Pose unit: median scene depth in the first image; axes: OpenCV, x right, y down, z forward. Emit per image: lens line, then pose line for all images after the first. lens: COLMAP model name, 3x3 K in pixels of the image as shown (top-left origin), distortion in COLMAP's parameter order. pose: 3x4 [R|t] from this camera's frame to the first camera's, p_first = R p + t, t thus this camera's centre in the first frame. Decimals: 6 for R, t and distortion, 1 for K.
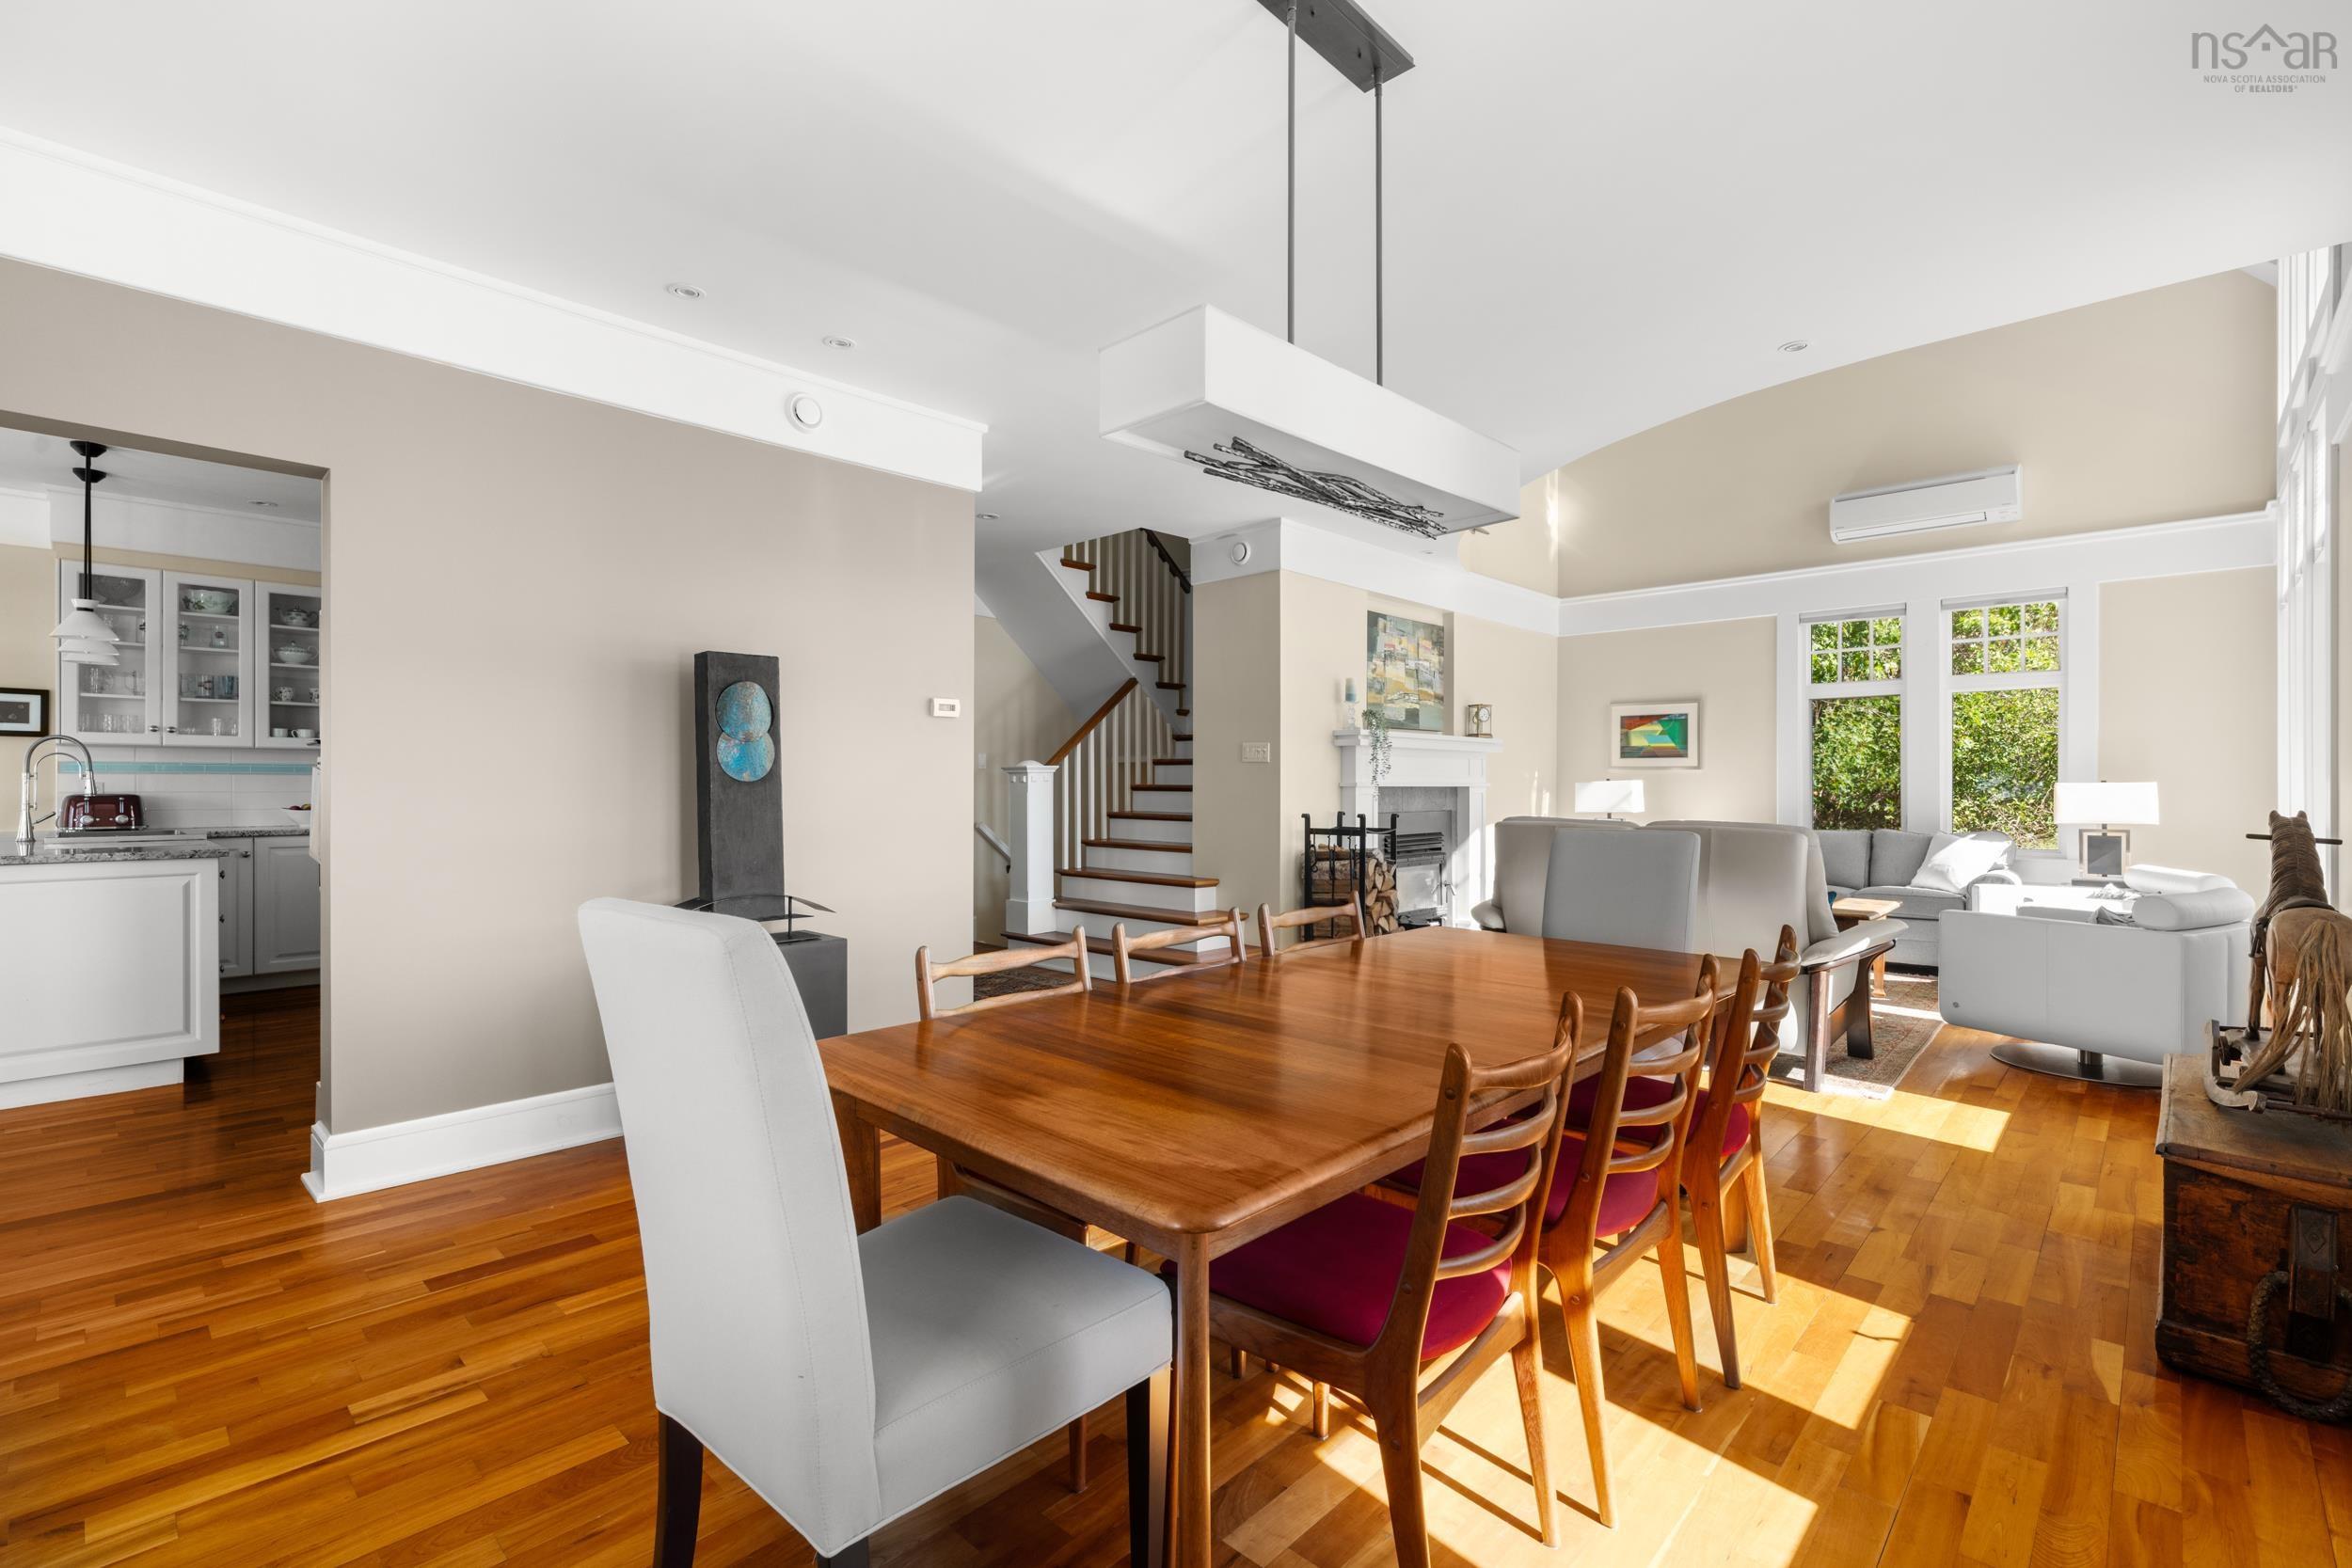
lens RADIAL K [[1036.9, 0, 1182.7], [0, 1036.9, 784.0], [0, 0, 1]] dist [-0.001473, 0.000634]
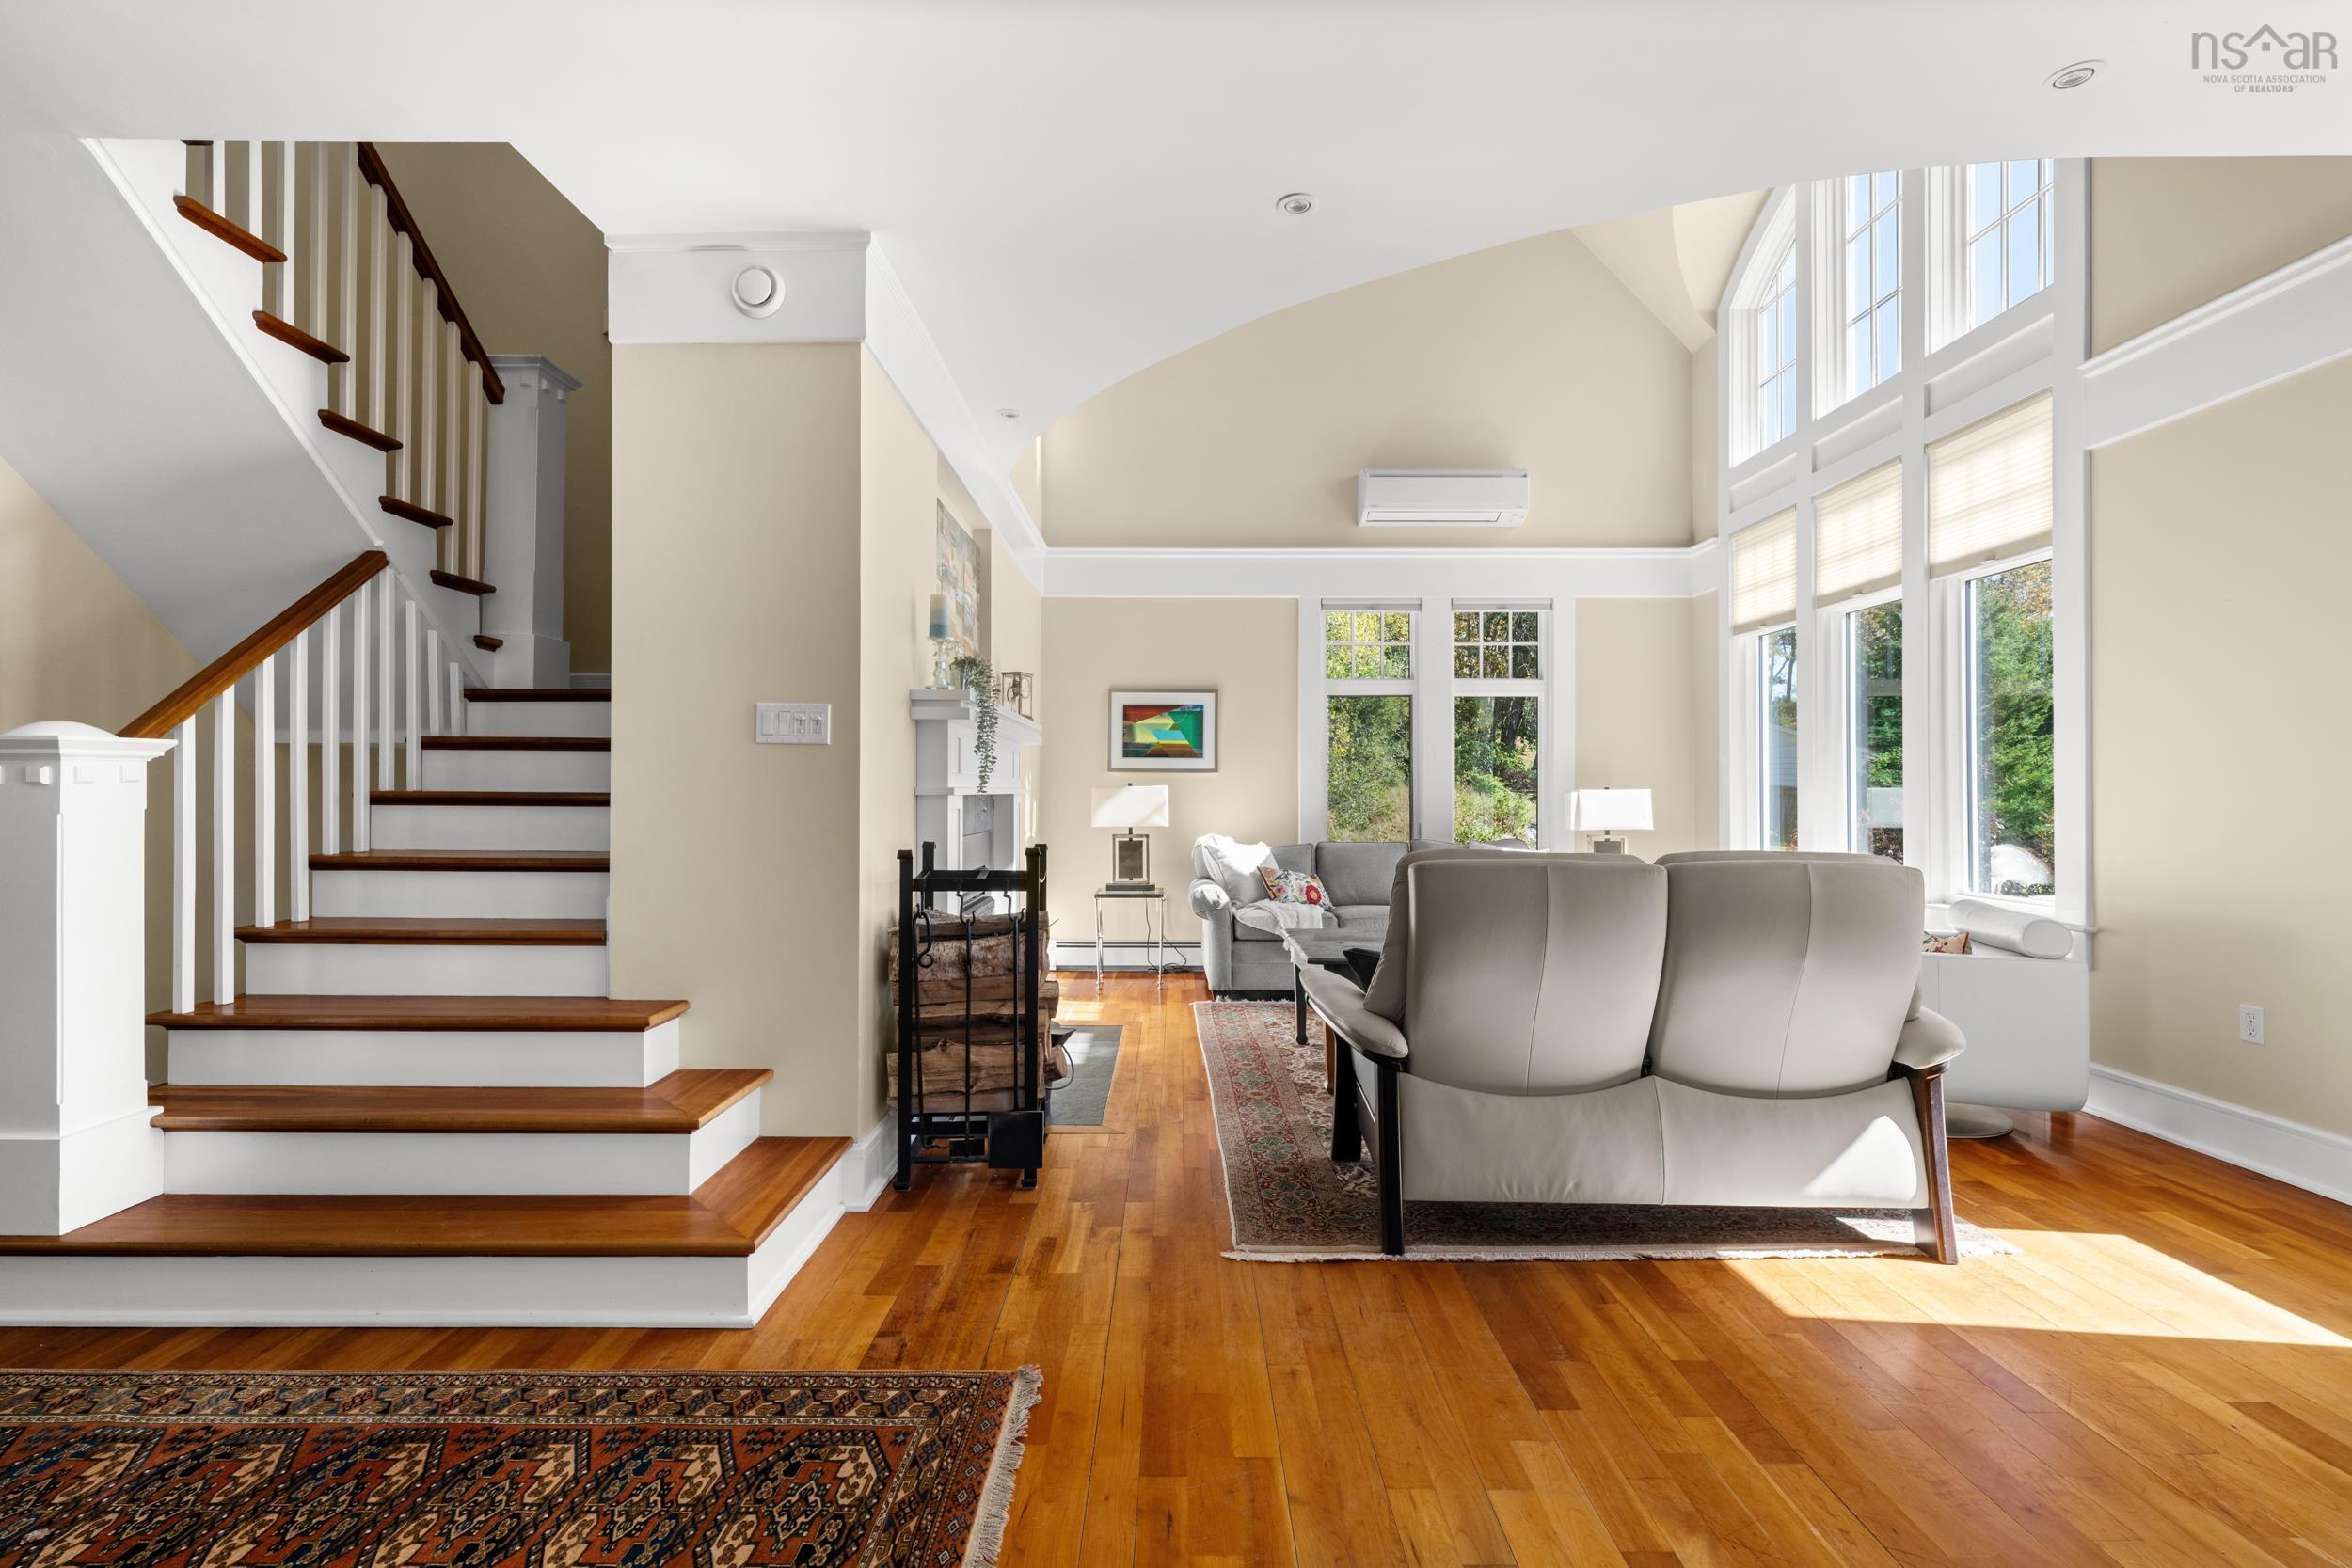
lens RADIAL K [[1036.9, 0, 1182.7], [0, 1036.9, 784.0], [0, 0, 1]] dist [-0.001473, 0.000634]
pose [[0.726494, 0.004466, 0.687158, -0.106734], [-0.000419, 0.999982, -0.006056, 0.000163], [-0.687173, 0.004112, 0.726482, 0.463101]]
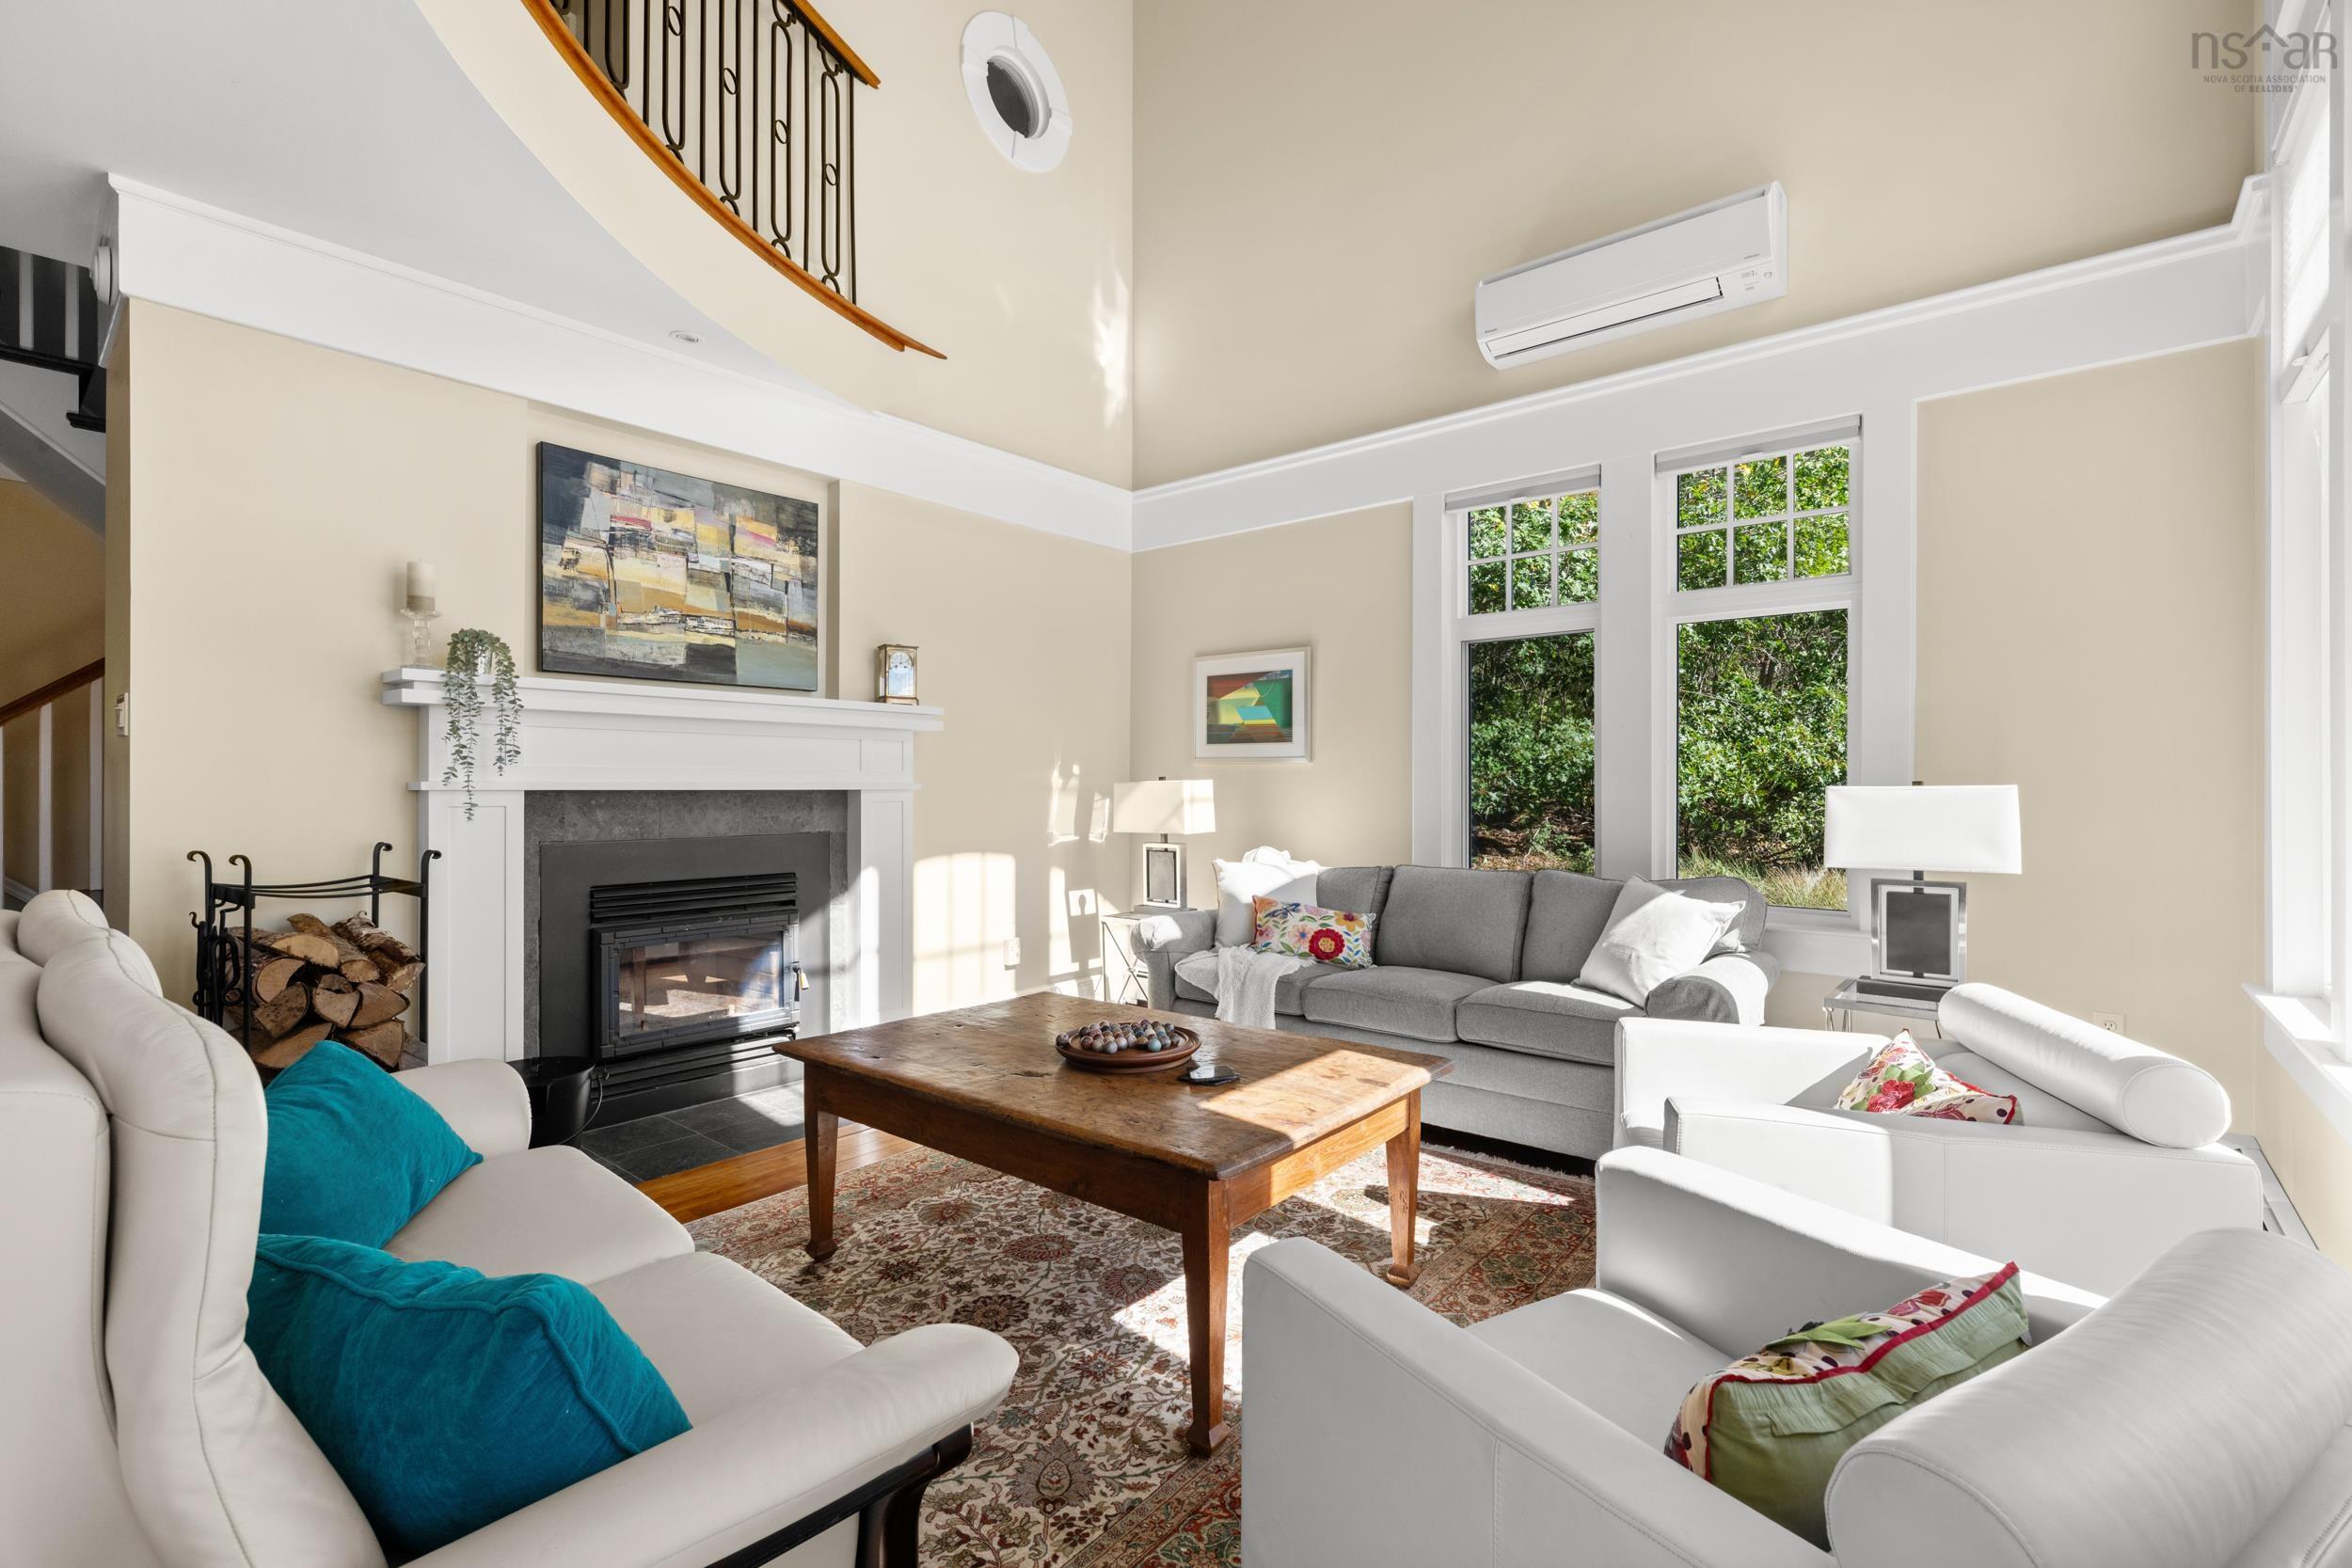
lens RADIAL K [[1036.9, 0, 1182.7], [0, 1036.9, 784.0], [0, 0, 1]] dist [-0.001473, 0.000634]
pose [[0.997975, 0.002348, 0.063563, 0.436149], [-0.002376, 0.999997, 0.000369, -0.001557], [-0.063562, -0.000519, 0.997978, 0.453549]]
